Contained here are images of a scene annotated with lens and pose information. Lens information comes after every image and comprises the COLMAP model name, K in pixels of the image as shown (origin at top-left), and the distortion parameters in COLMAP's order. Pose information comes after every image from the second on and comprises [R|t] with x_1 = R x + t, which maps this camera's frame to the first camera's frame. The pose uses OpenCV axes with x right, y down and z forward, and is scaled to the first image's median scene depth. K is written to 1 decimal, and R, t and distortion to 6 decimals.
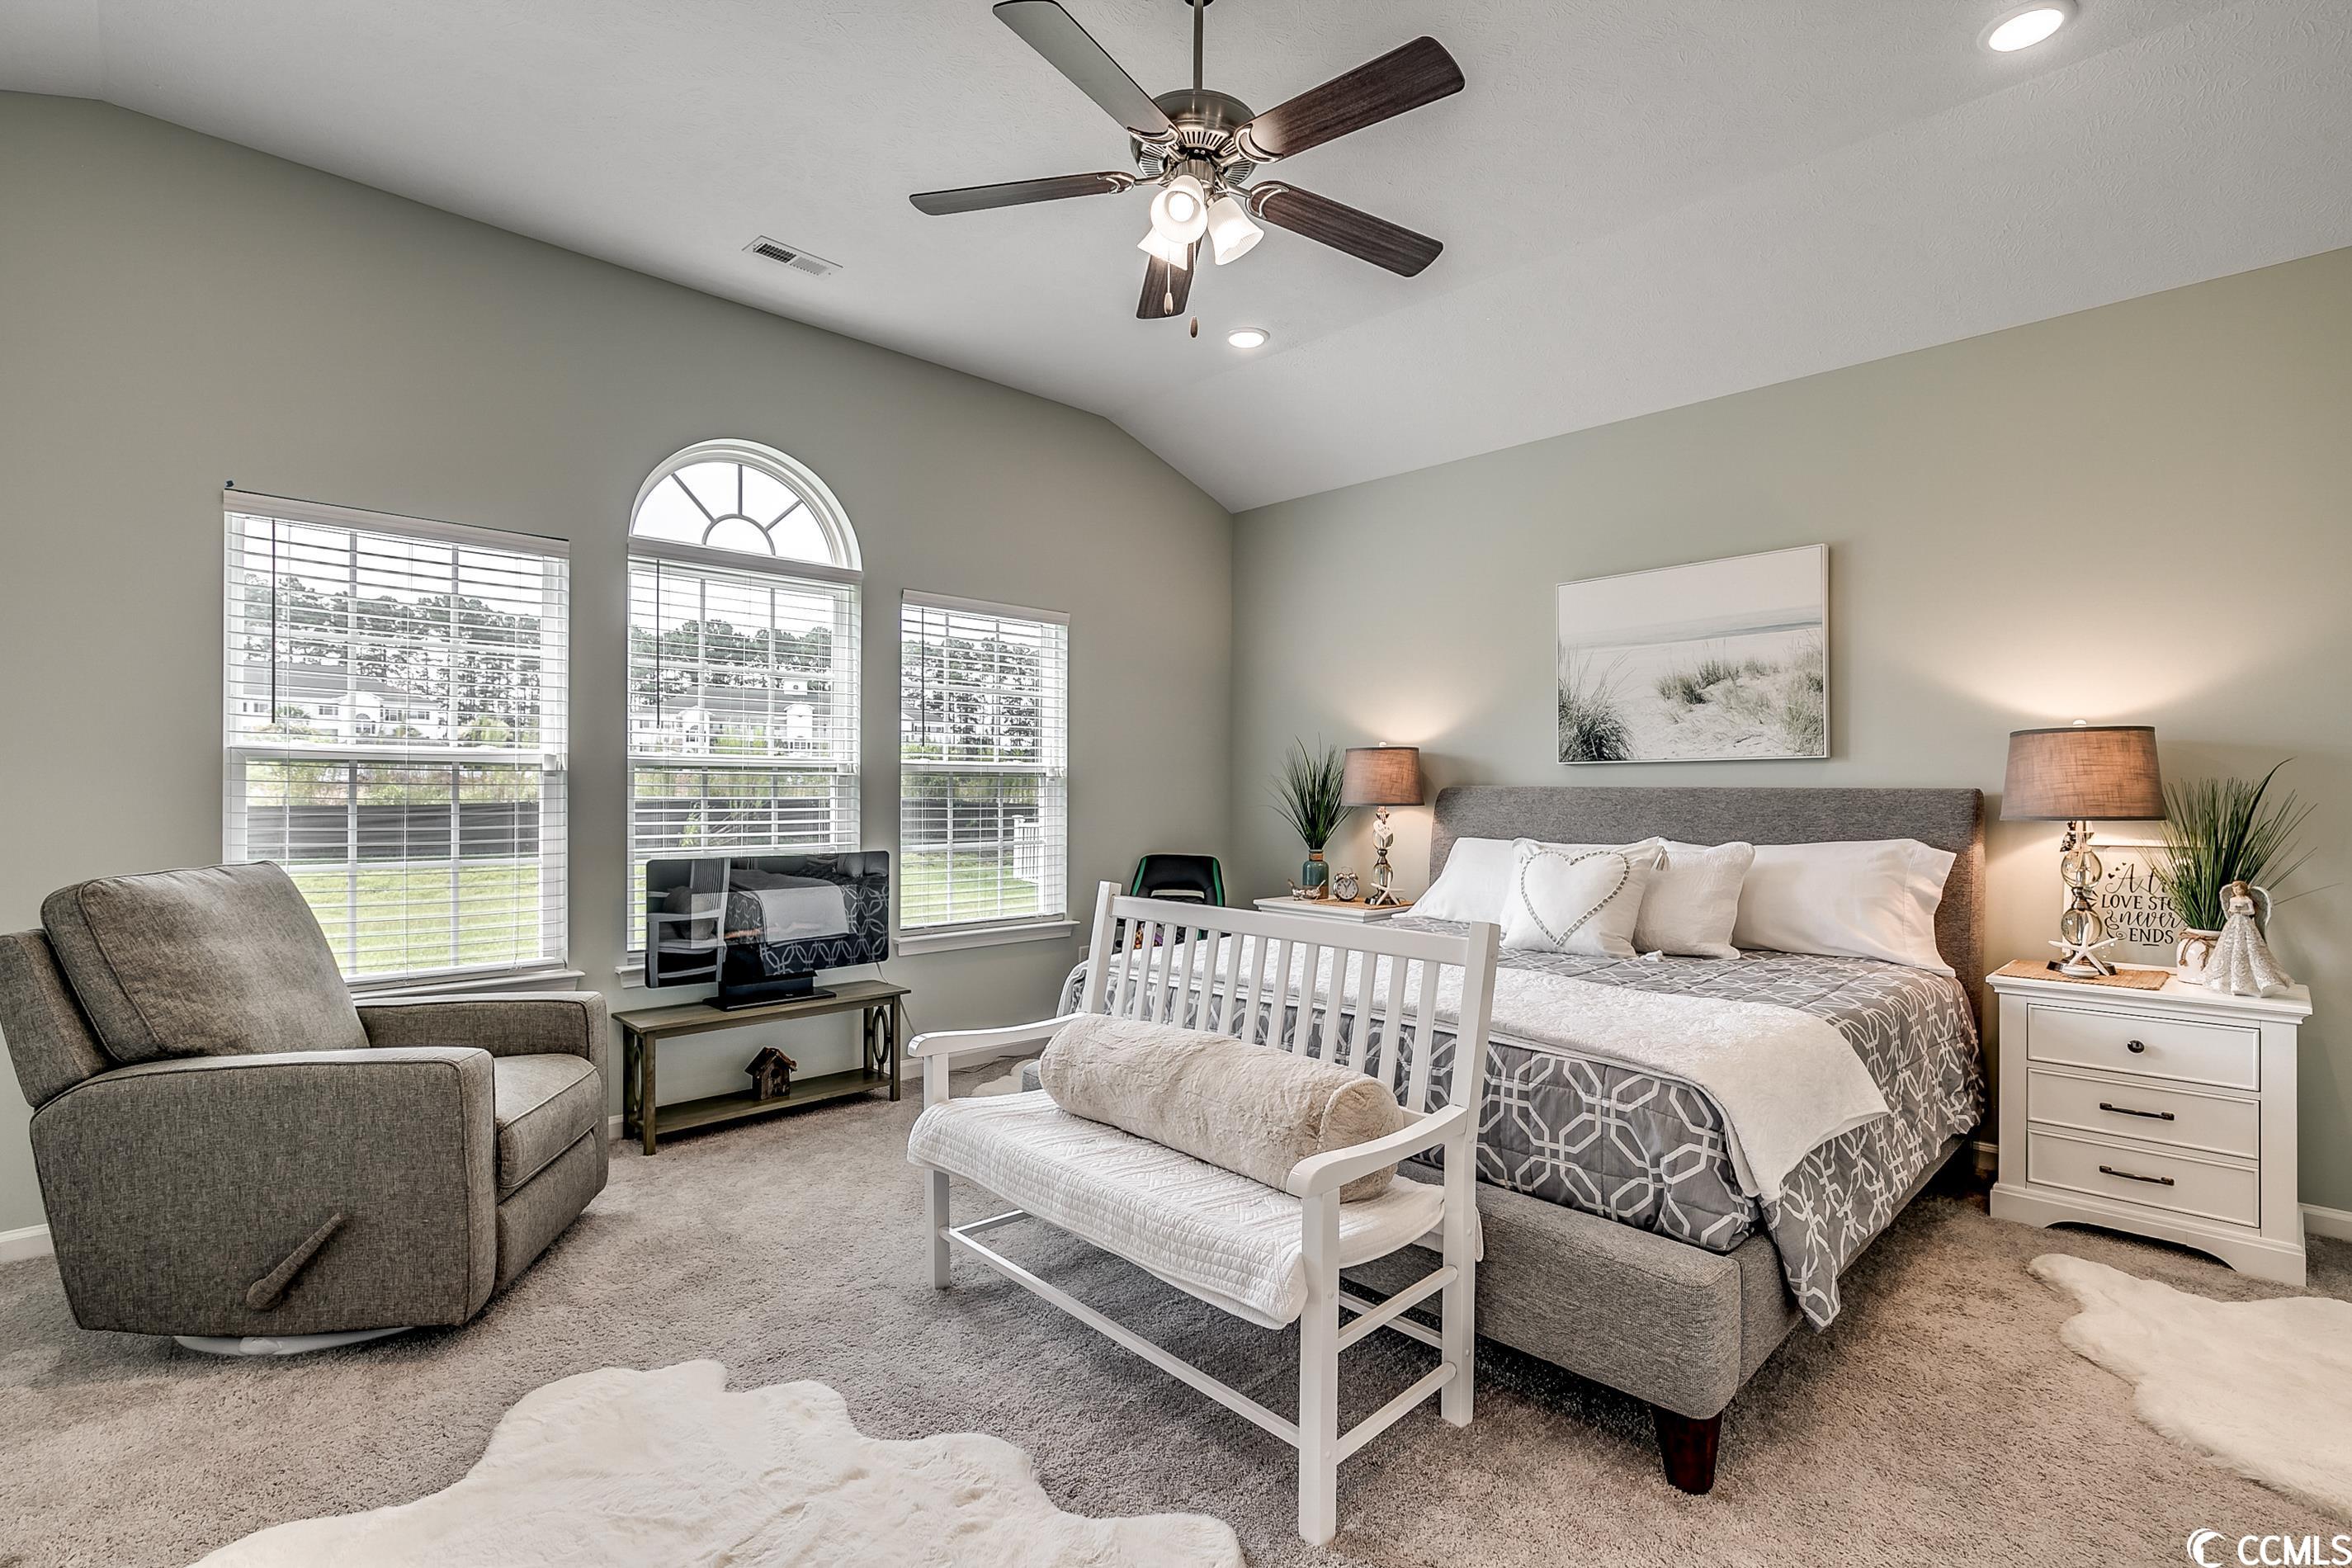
lens RADIAL K [[1080.8, 0, 1201.4], [0, 1080.8, 776.1], [0, 0, 1]] dist [-0.011066, 0.004383]
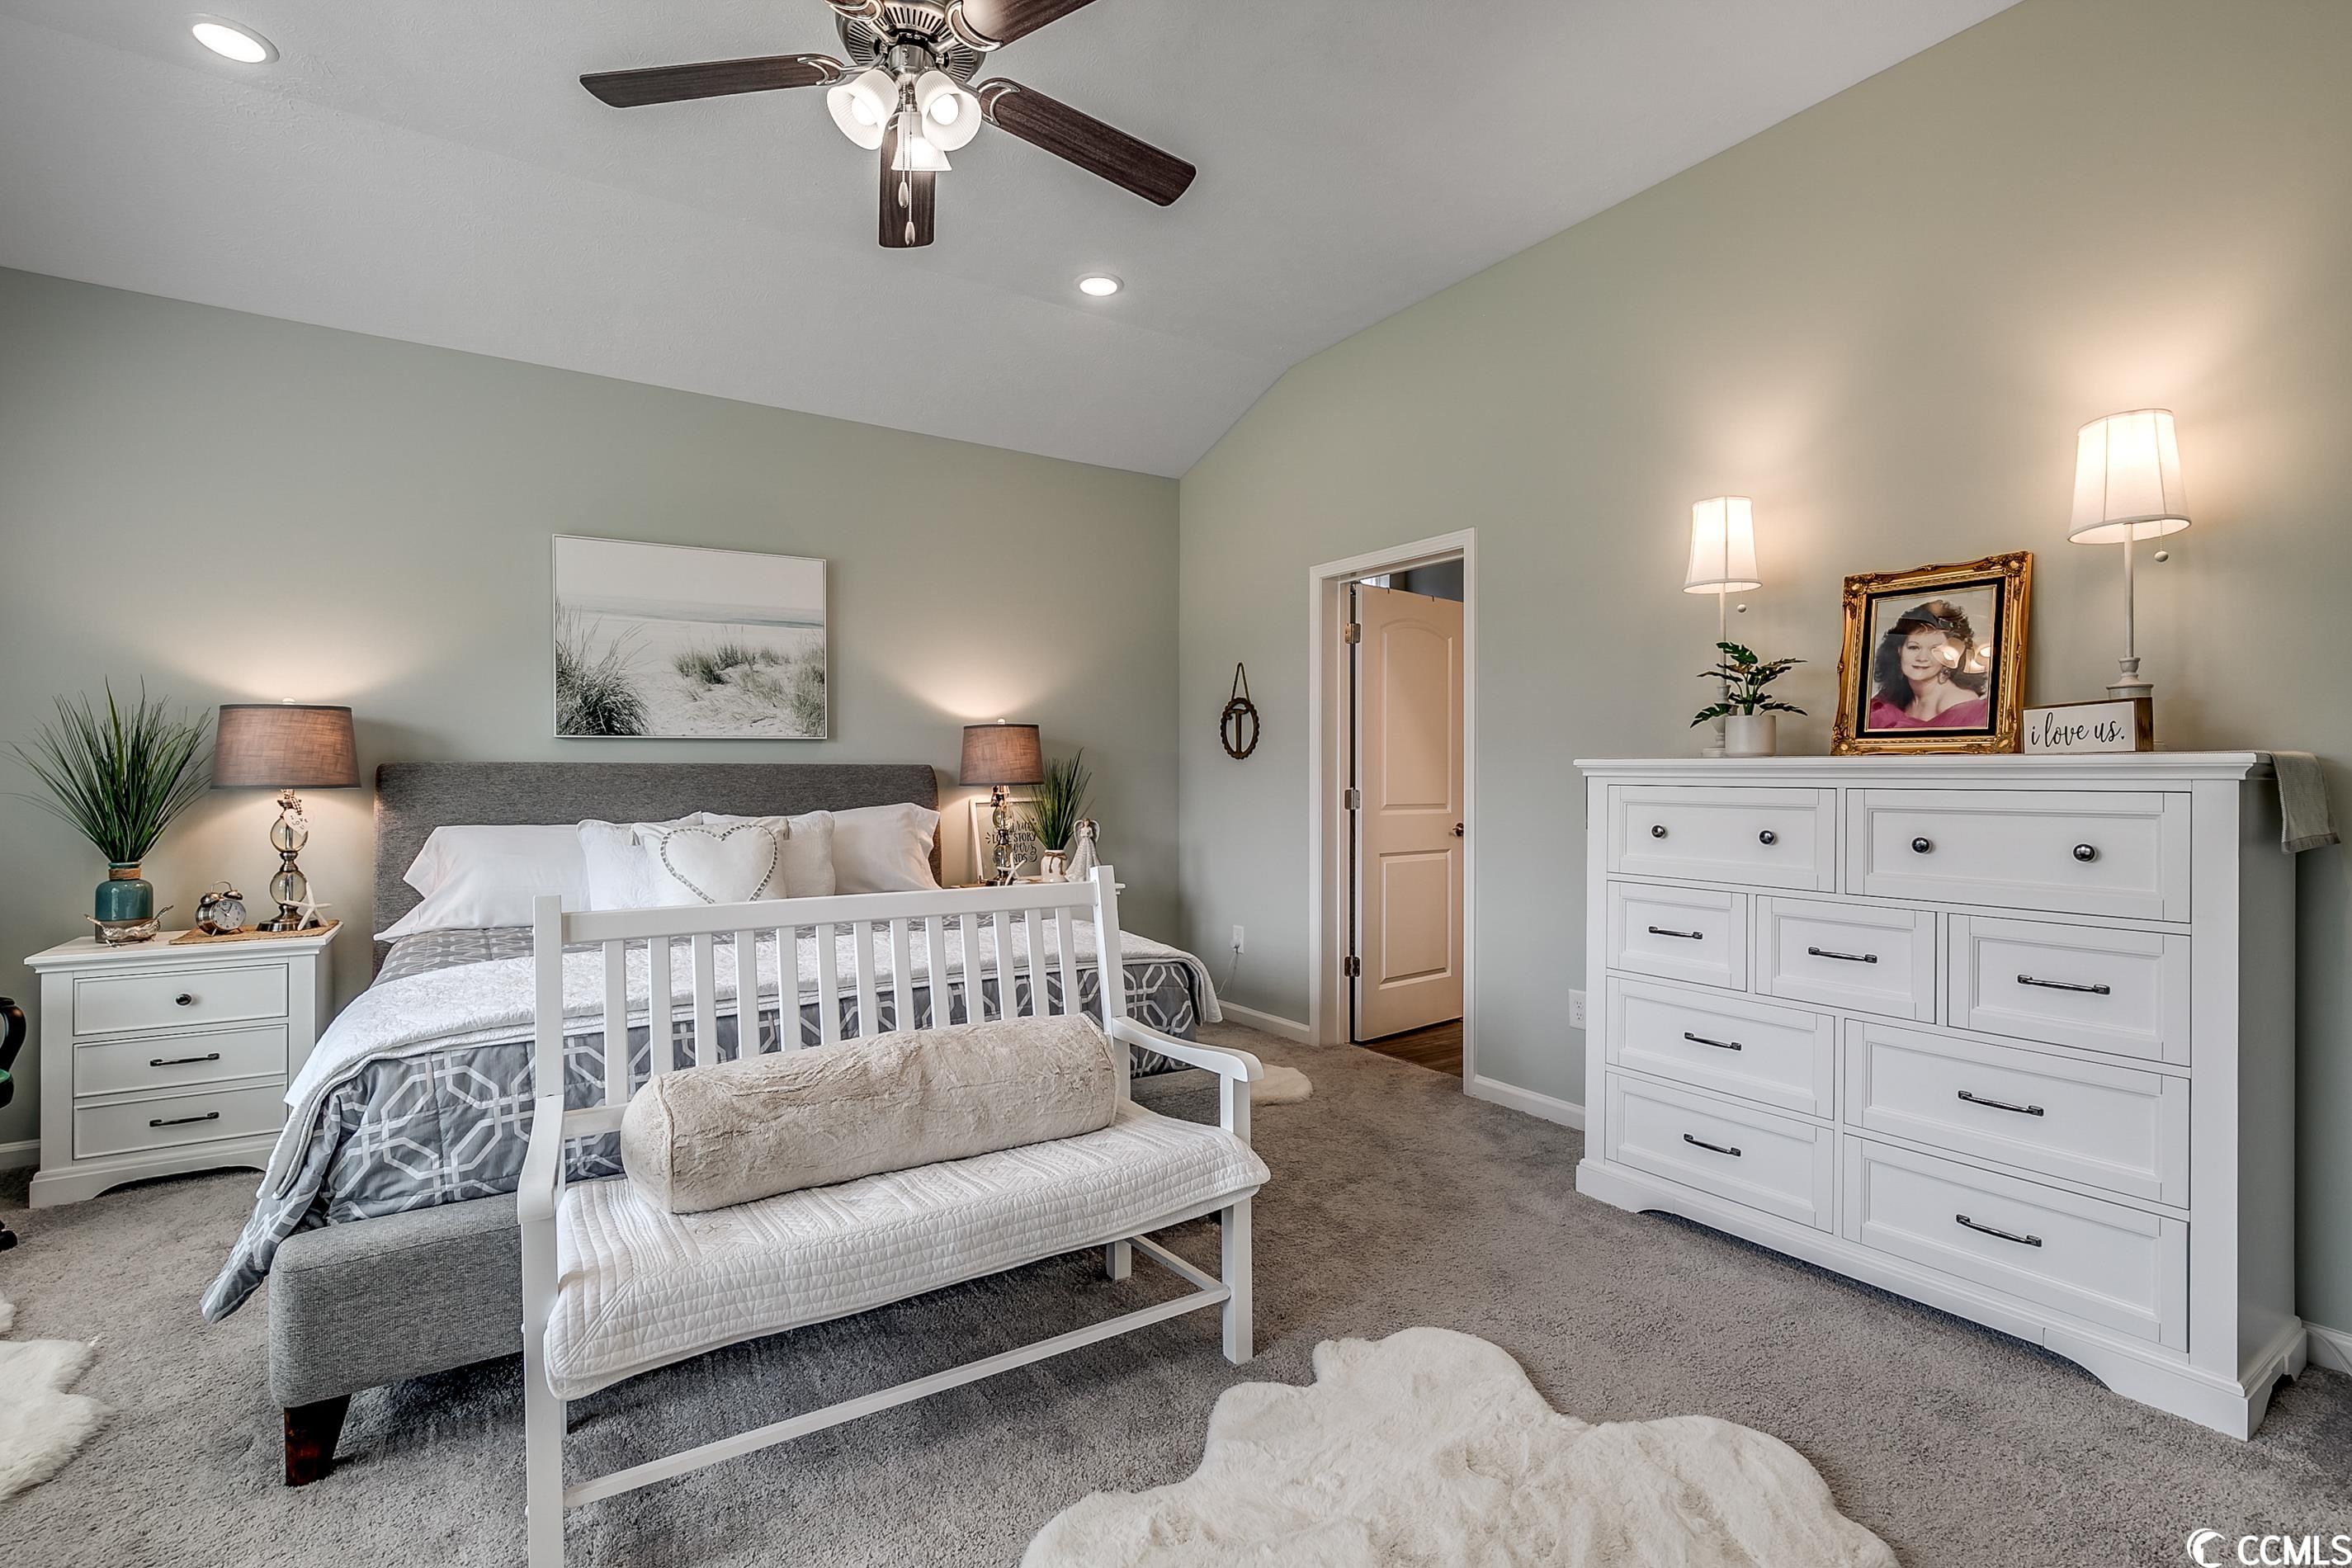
lens RADIAL K [[1080.8, 0, 1198.0], [0, 1080.8, 780.6], [0, 0, 1]] dist [-0.011066, 0.004383]
pose [[0.173322, -0.014901, 0.984752, -0.514692], [-0.009899, 0.999809, 0.016872, 0.005112], [-0.984815, -0.012672, 0.173142, 0.368552]]
